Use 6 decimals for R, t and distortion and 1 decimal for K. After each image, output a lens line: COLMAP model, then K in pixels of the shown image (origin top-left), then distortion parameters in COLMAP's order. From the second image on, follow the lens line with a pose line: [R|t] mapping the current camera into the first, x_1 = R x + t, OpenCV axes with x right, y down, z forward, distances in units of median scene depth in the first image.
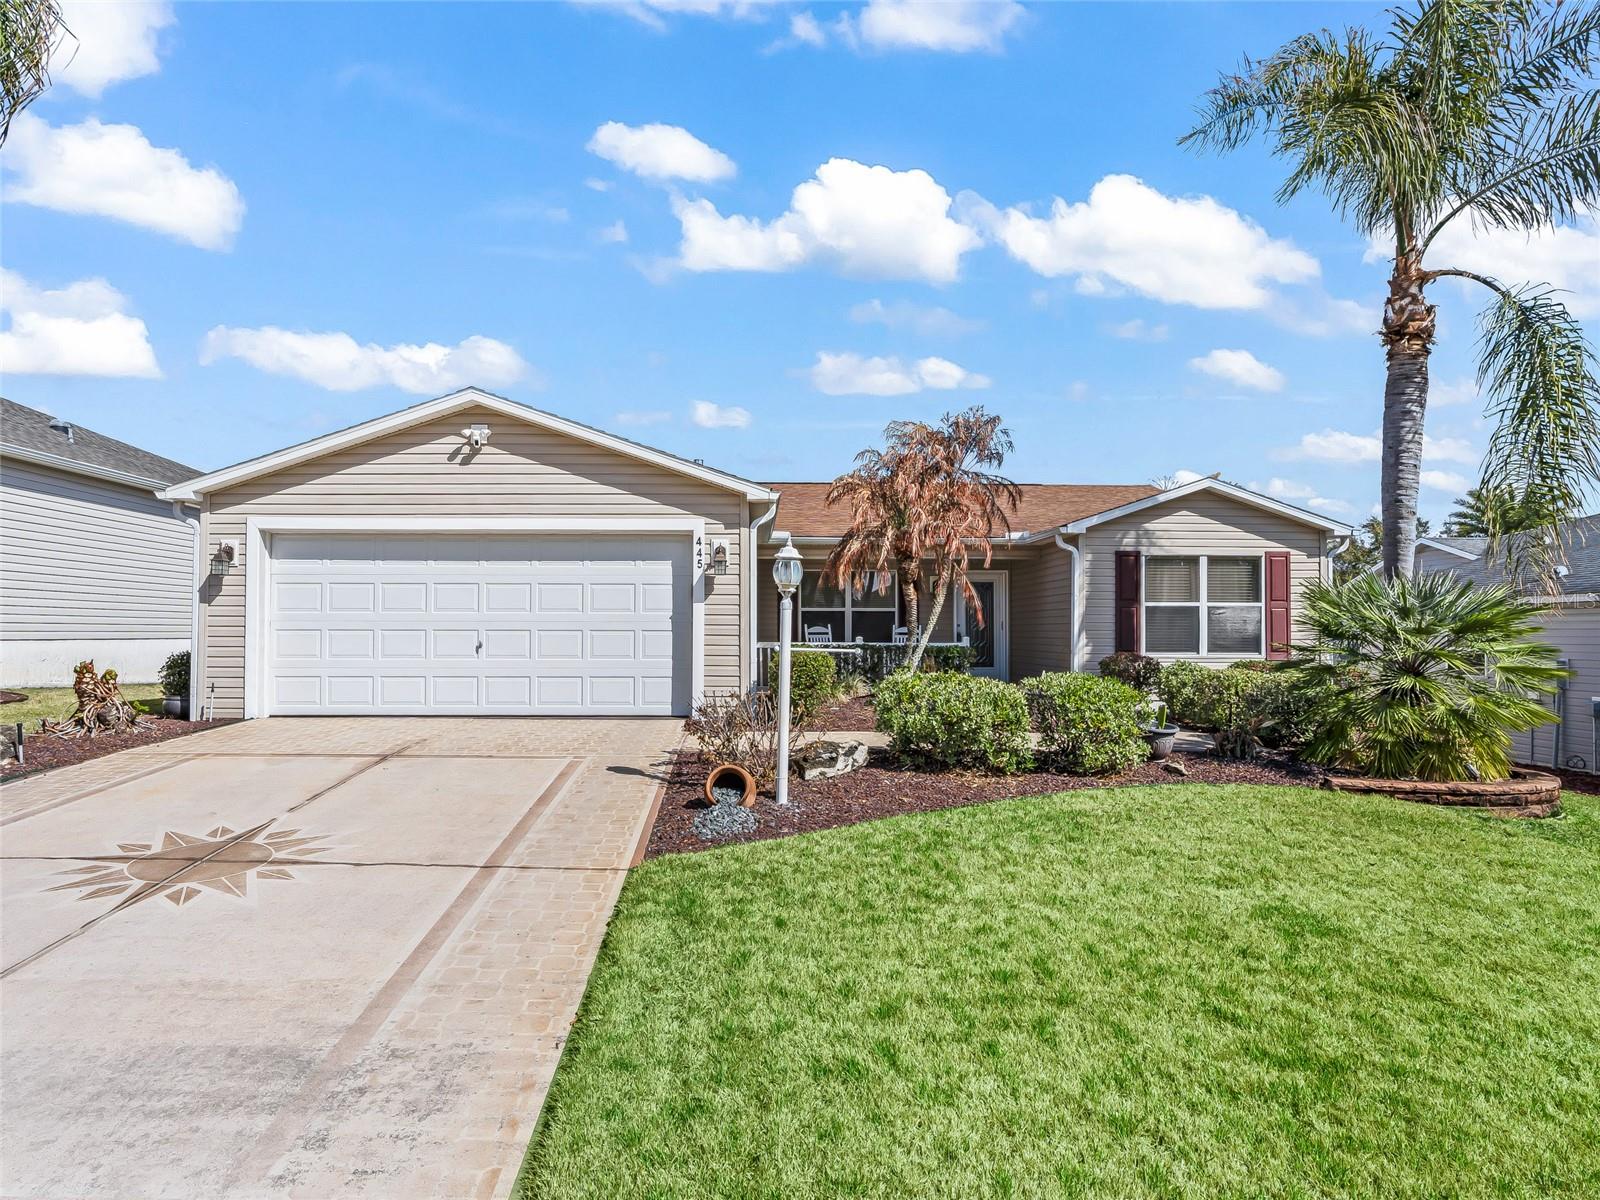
lens RADIAL K [[933.0, 0, 789.9], [0, 933.0, 589.1], [0, 0, 1]] dist [-0.011167, 0.014845]
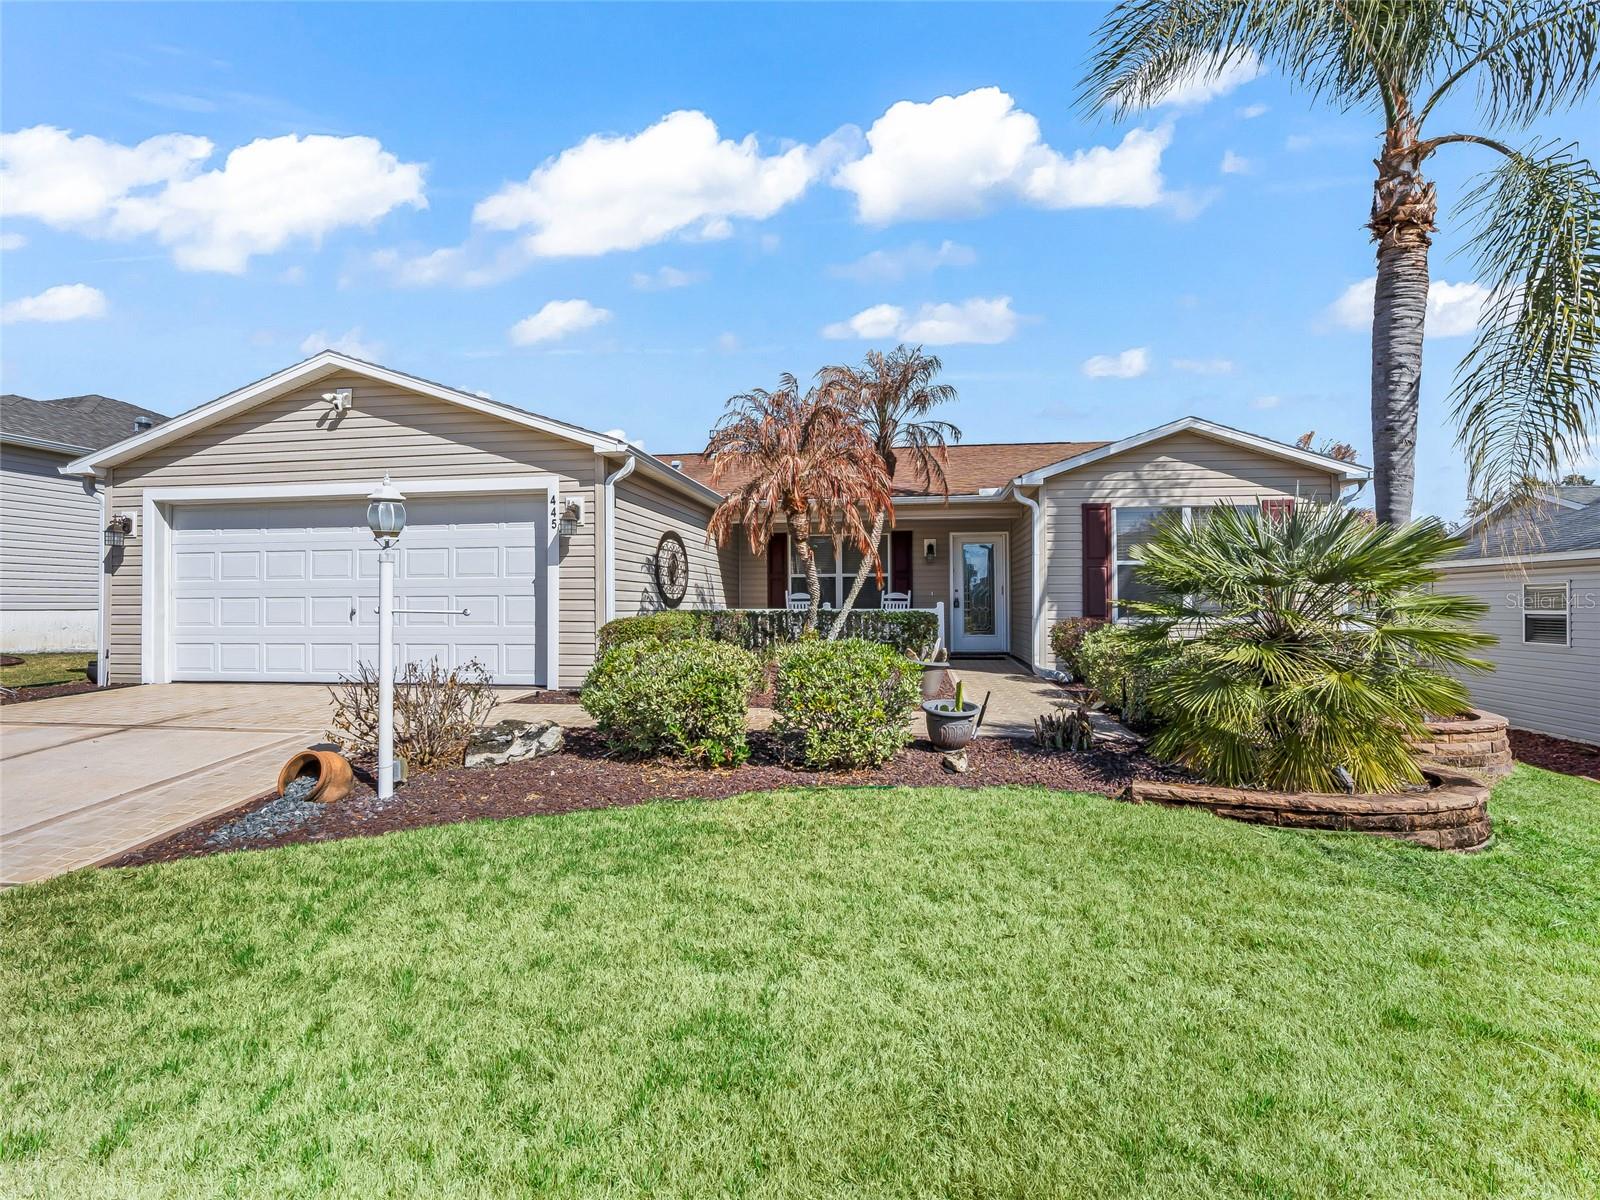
lens RADIAL K [[848.6, 0, 809.4], [0, 848.6, 568.4], [0, 0, 1]] dist [-0.030988, 0.019593]
pose [[0.984719, -0.015078, -0.173499, 0.281676], [0.015733, 0.999873, 0.002398, 0.018037], [0.173441, -0.005091, 0.984831, 0.190931]]
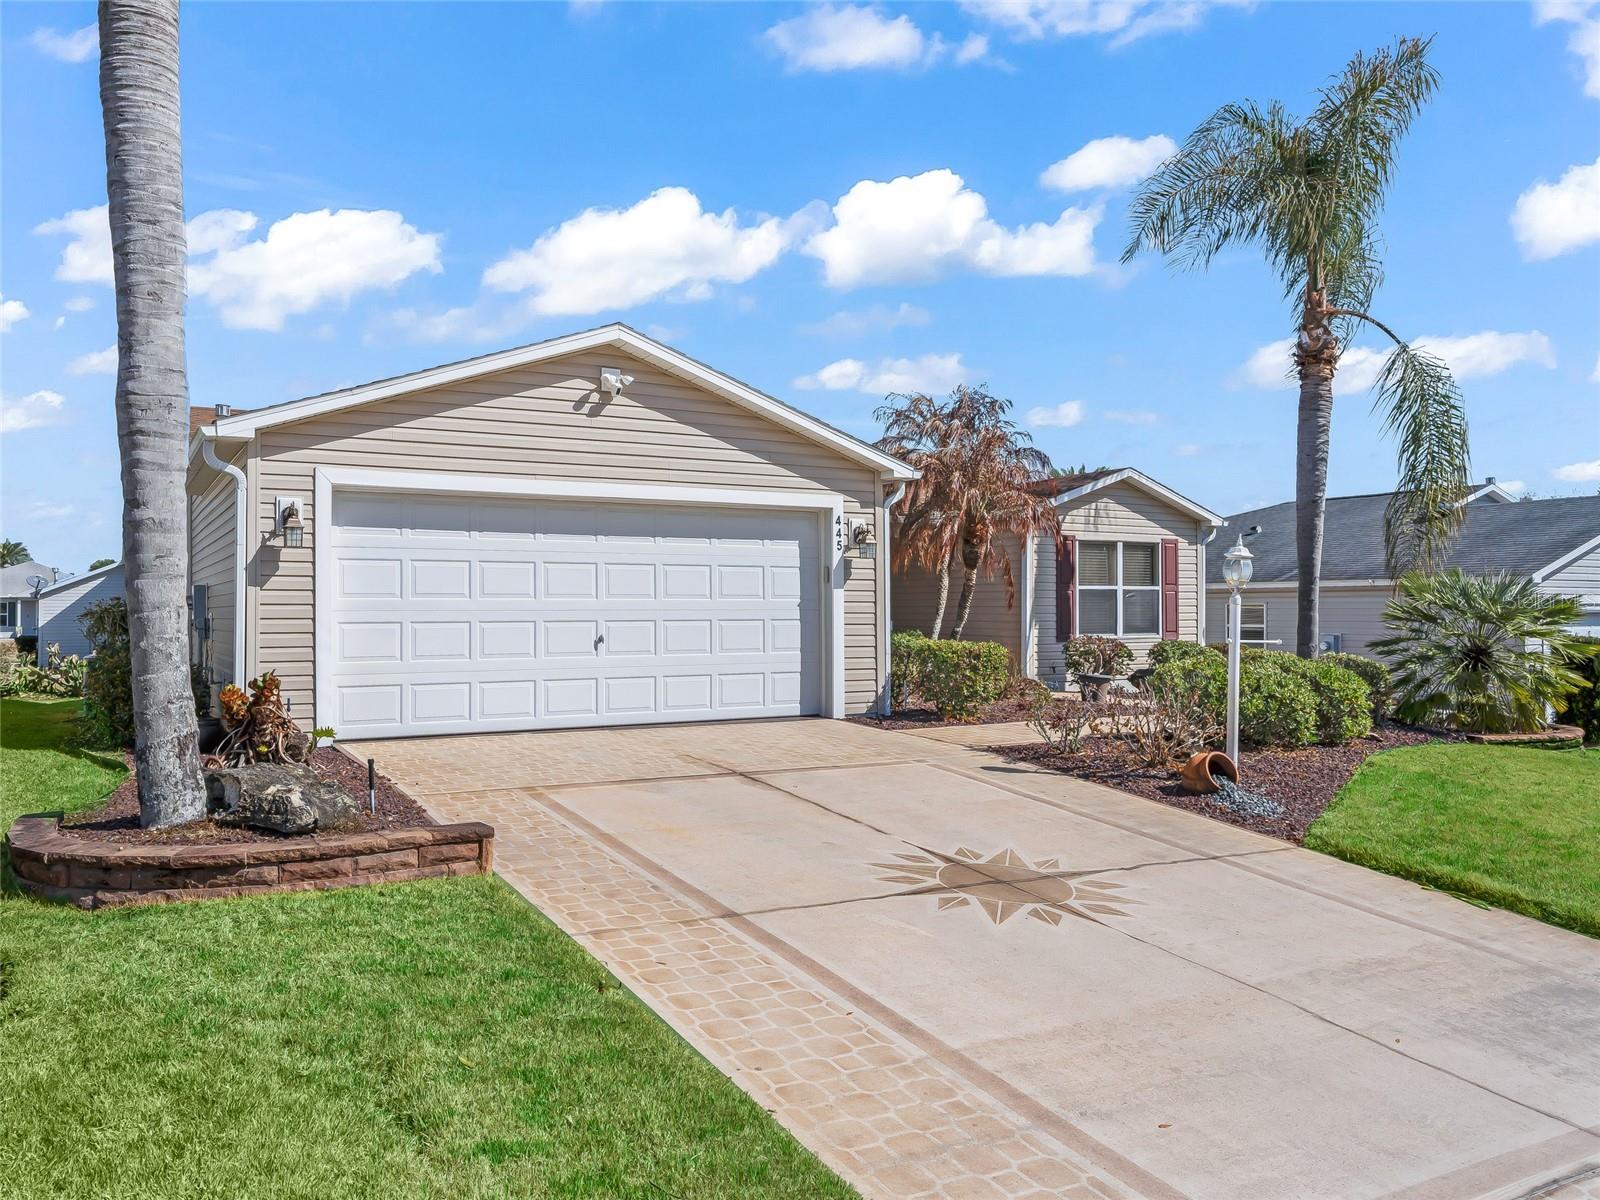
lens RADIAL K [[1152.5, 0, 758.1], [0, 1152.5, 559.5], [0, 0, 1]] dist [-0.002446, 0.001600]
pose [[0.885032, 0.014681, 0.465298, -0.634063], [-0.017510, 0.999845, 0.001759, -0.013093], [-0.465200, -0.009704, 0.885152, 0.047300]]
